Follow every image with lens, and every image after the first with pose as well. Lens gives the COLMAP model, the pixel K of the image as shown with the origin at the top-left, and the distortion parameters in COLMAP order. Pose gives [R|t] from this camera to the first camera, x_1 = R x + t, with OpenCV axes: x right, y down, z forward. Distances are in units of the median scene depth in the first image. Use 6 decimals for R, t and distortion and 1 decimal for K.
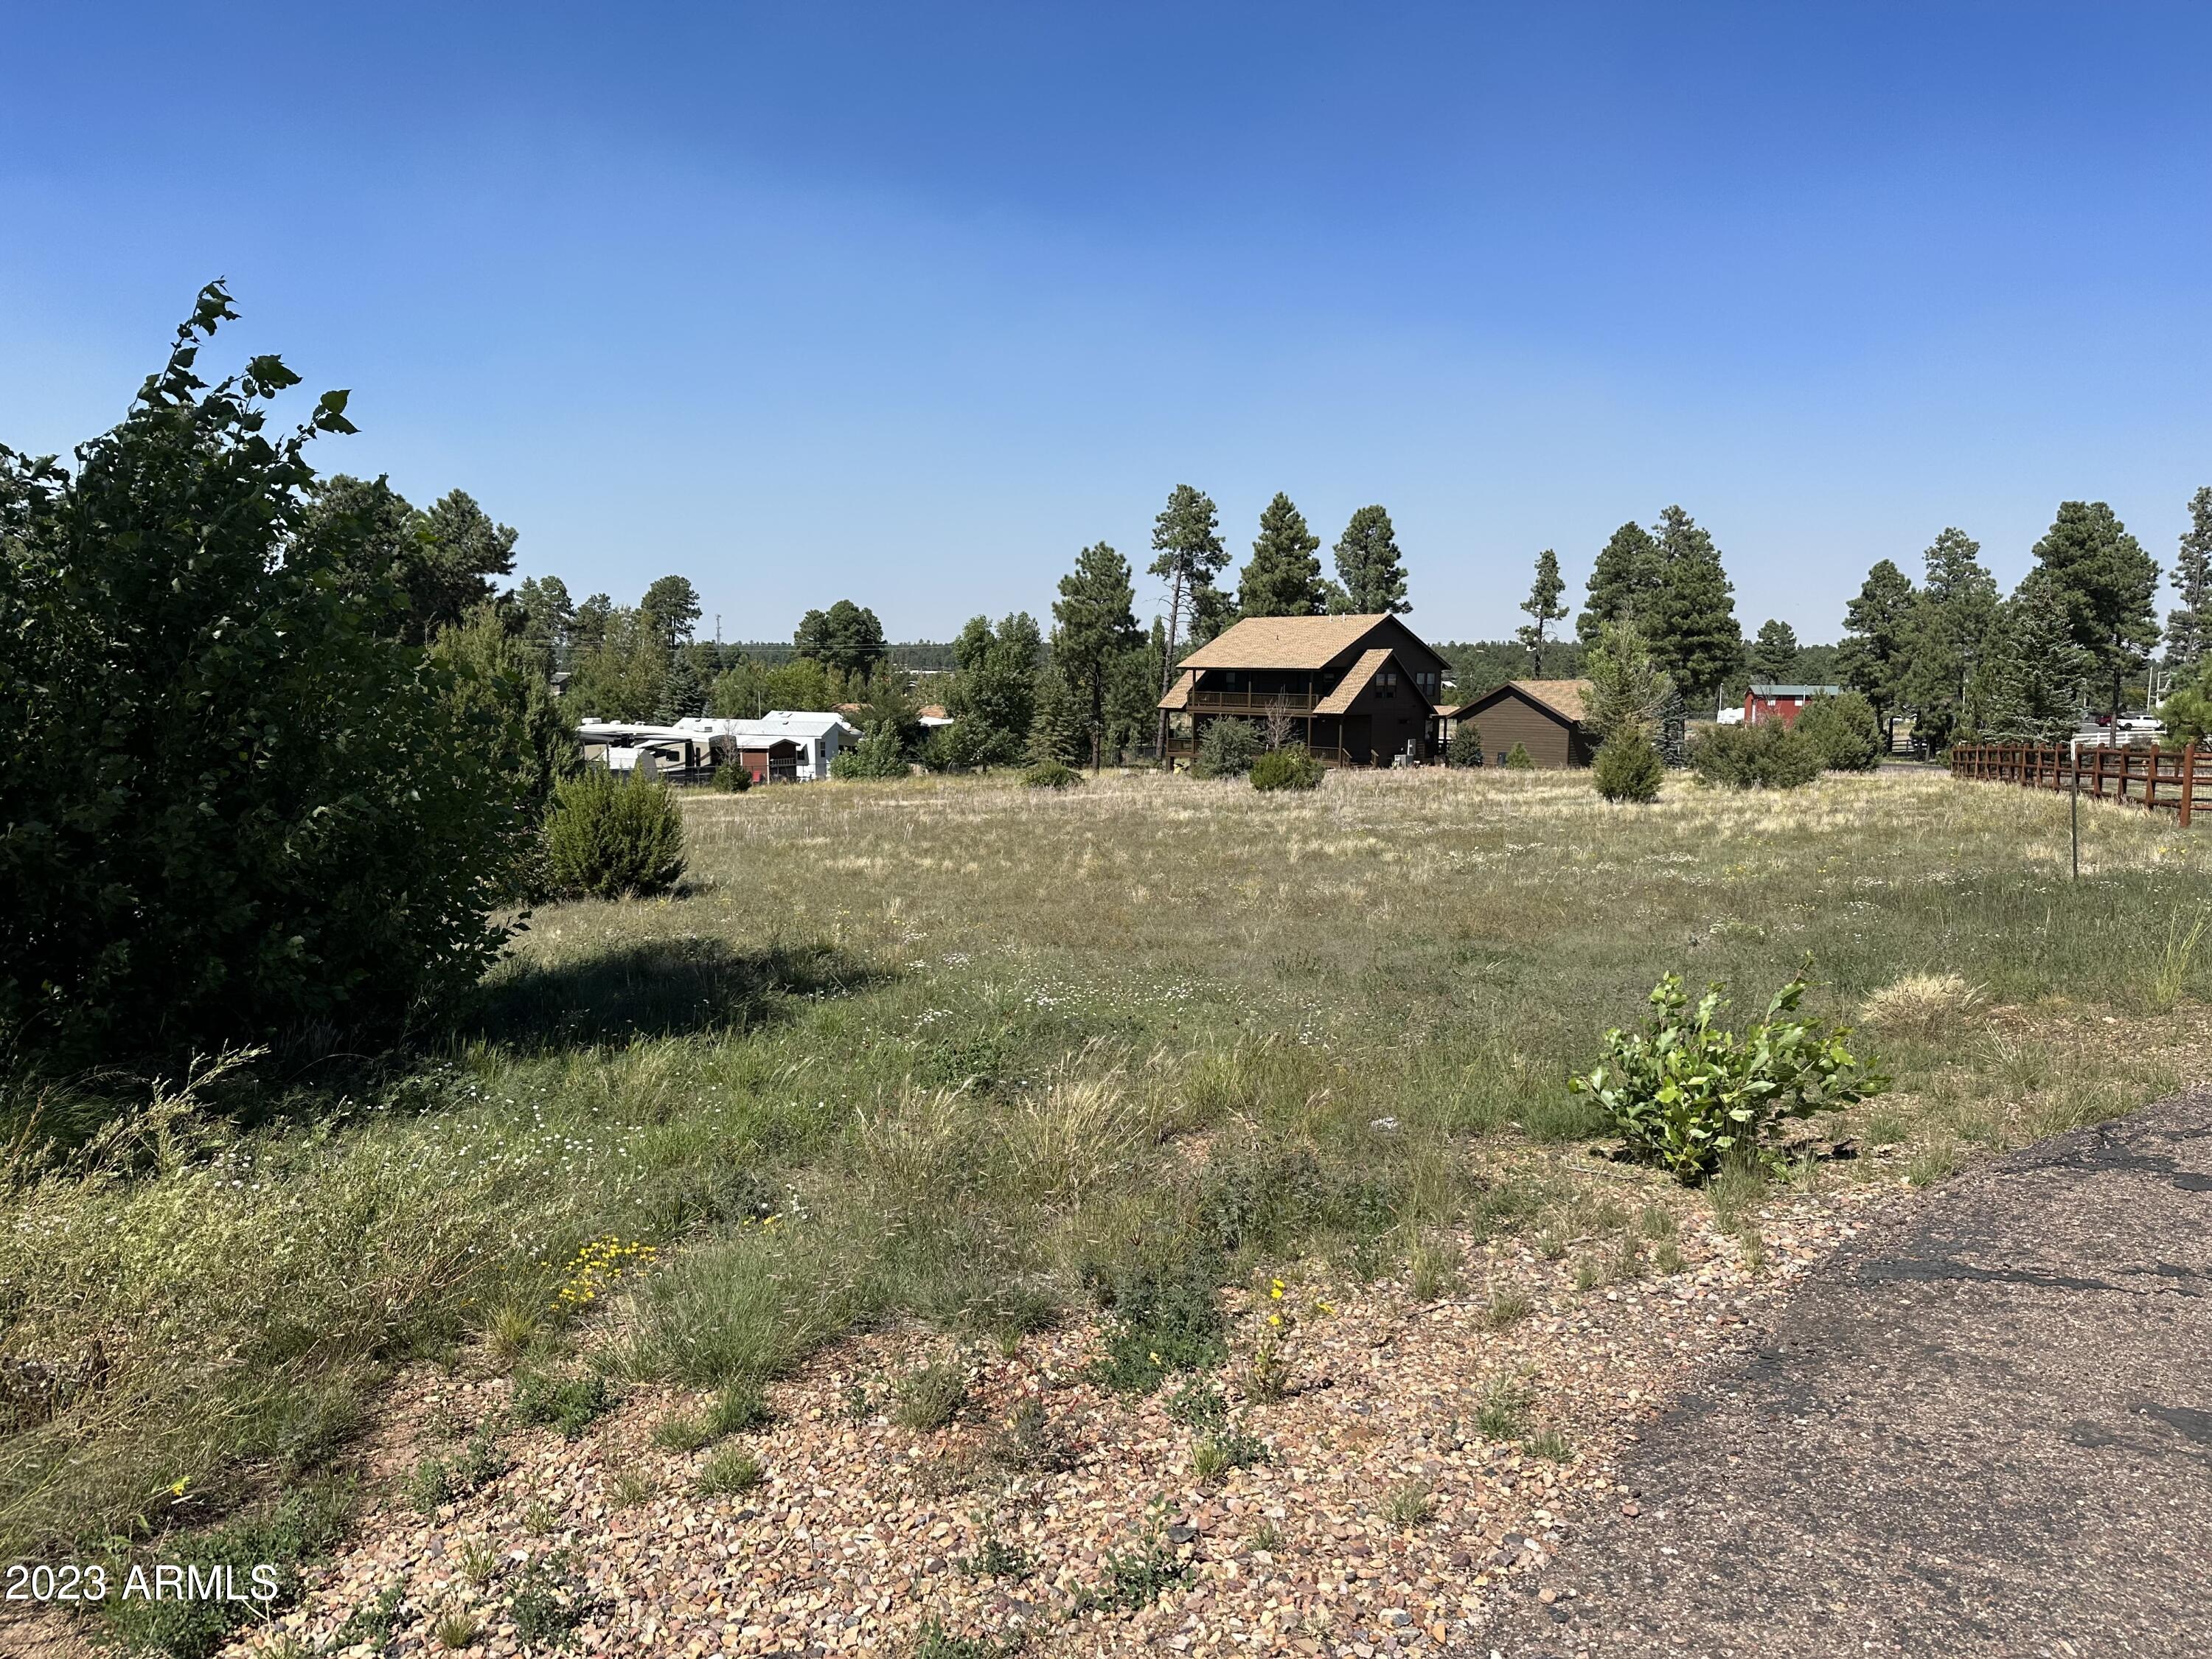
lens RADIAL K [[1609.5, 0, 1133.1], [0, 1609.5, 887.0], [0, 0, 1]] dist [0.051399, -0.061666]
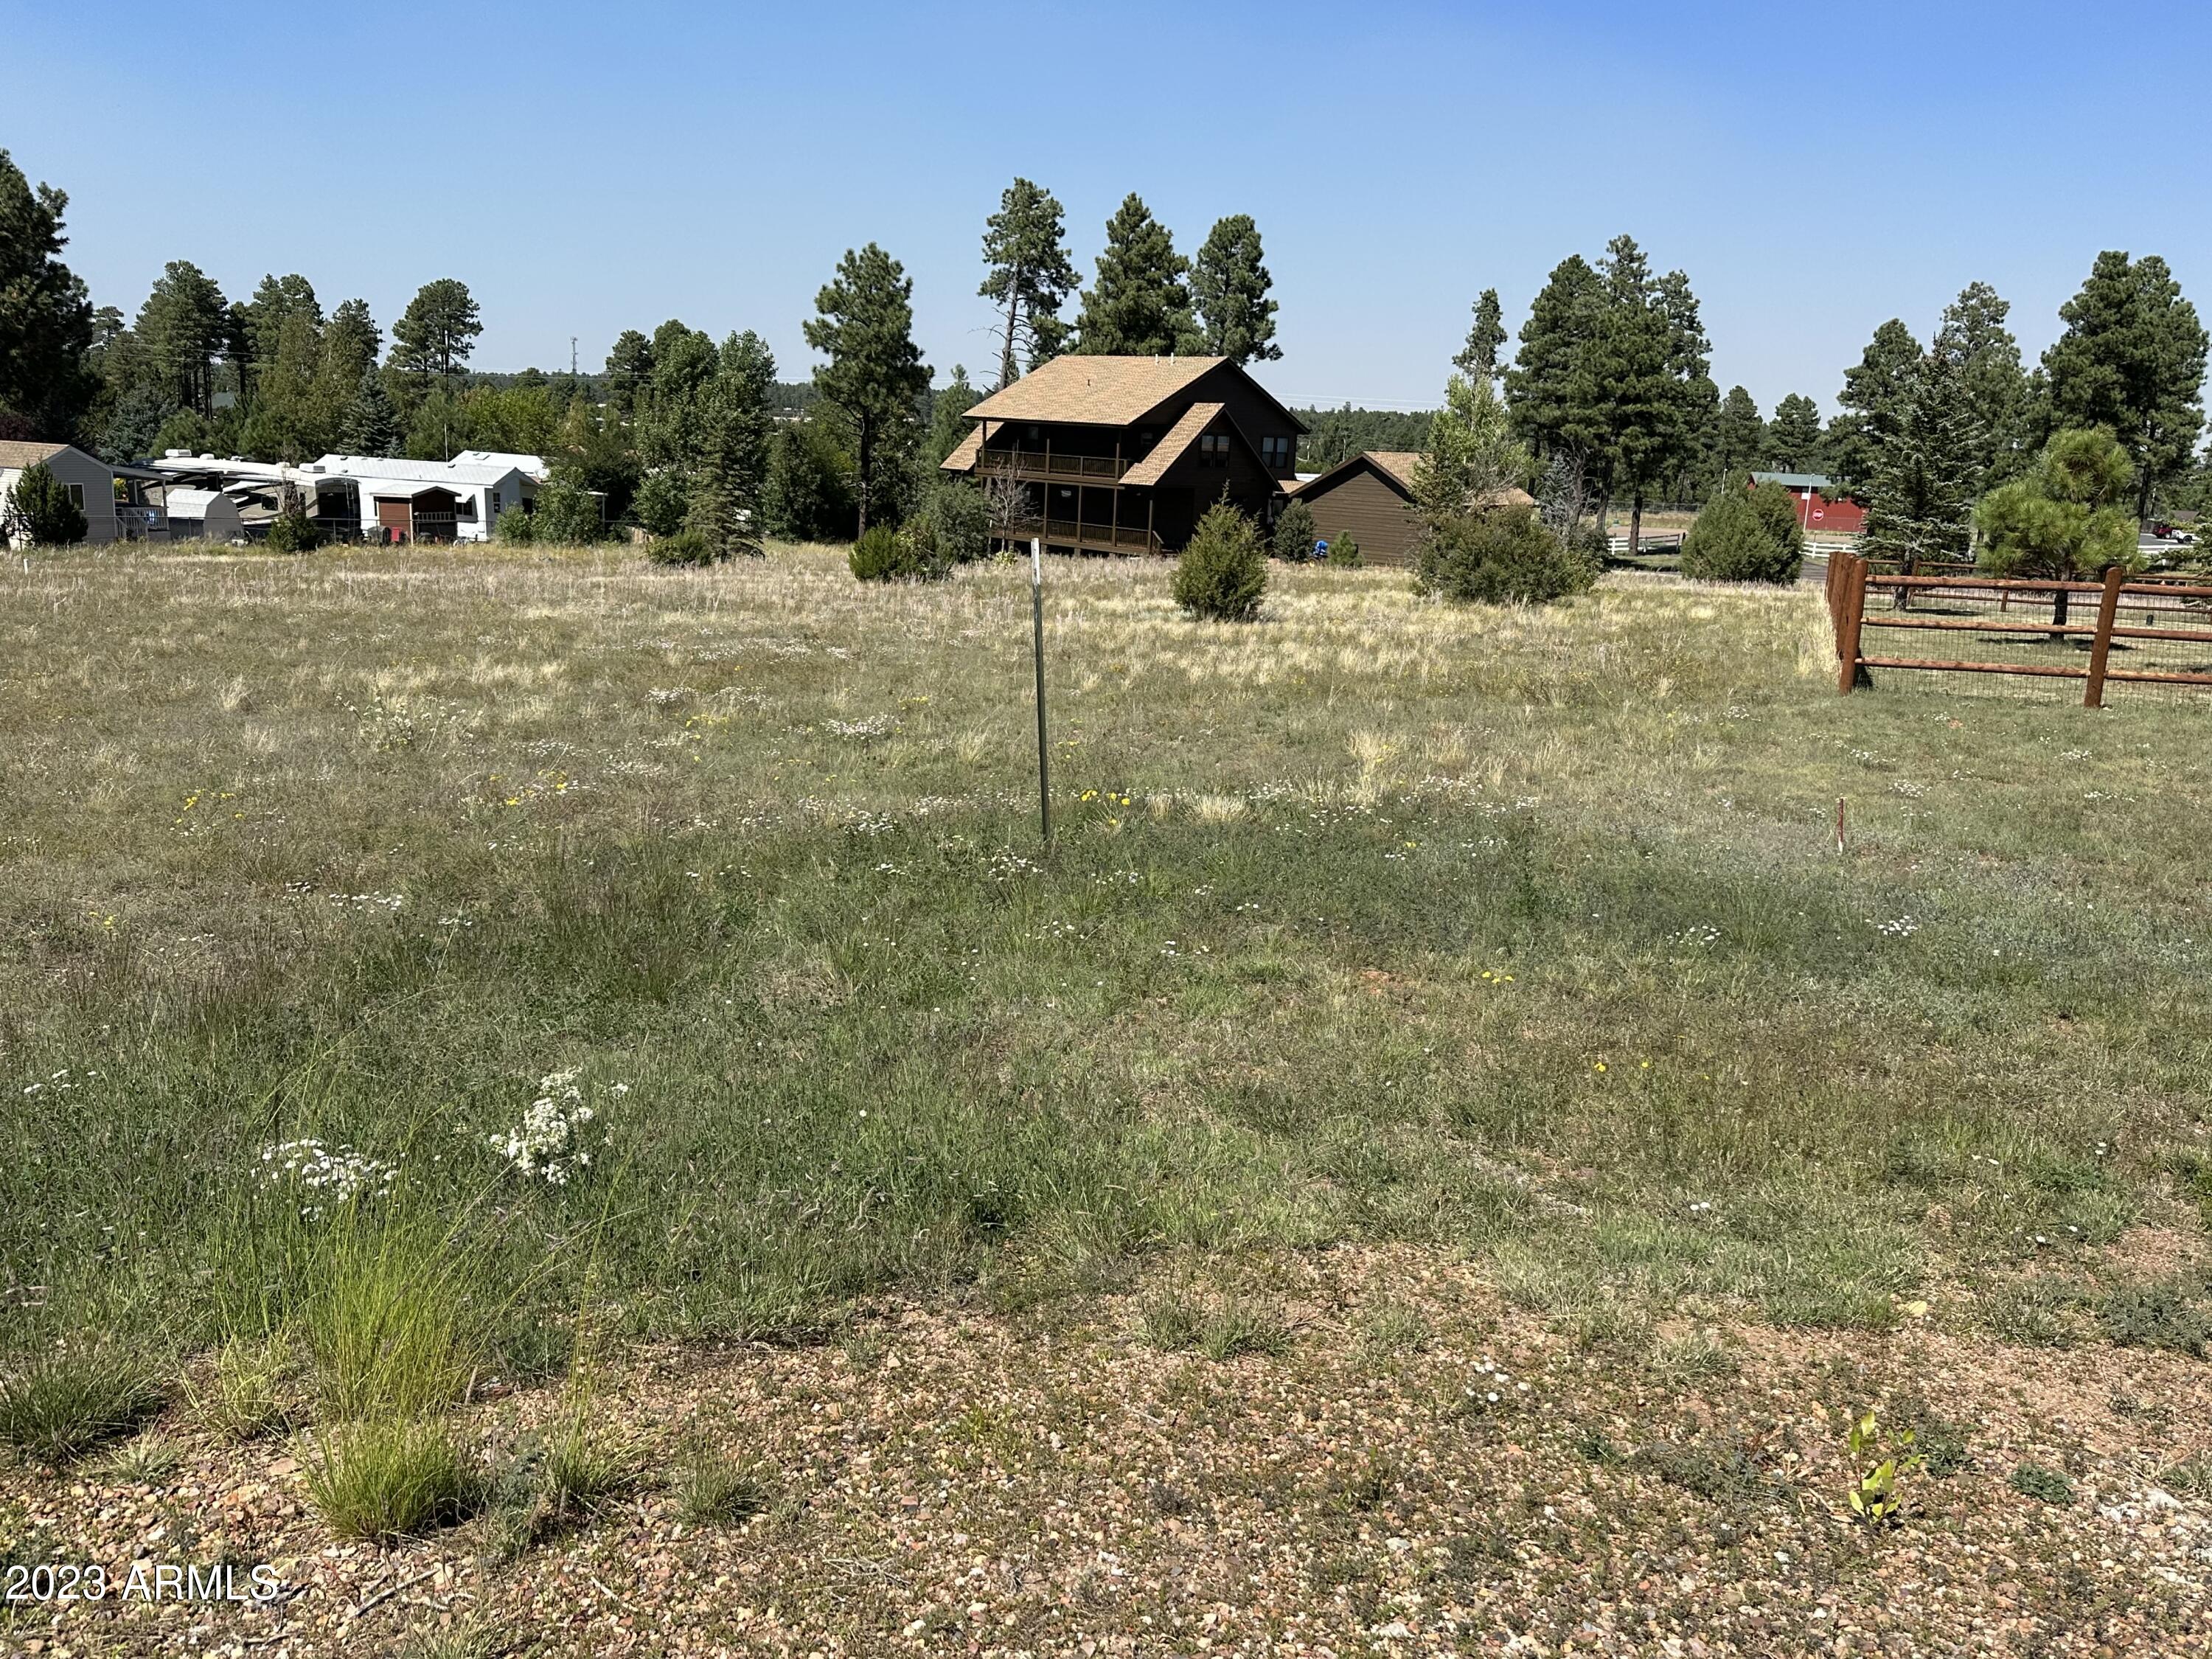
lens RADIAL K [[1820.5, 0, 1165.2], [0, 1820.5, 930.1], [0, 0, 1]] dist [0.064724, -0.093368]
pose [[0.998862, 0.030766, 0.036431, 0.086442], [-0.035302, 0.990723, 0.131229, -0.007280], [-0.032055, -0.132366, 0.990682, 0.068456]]
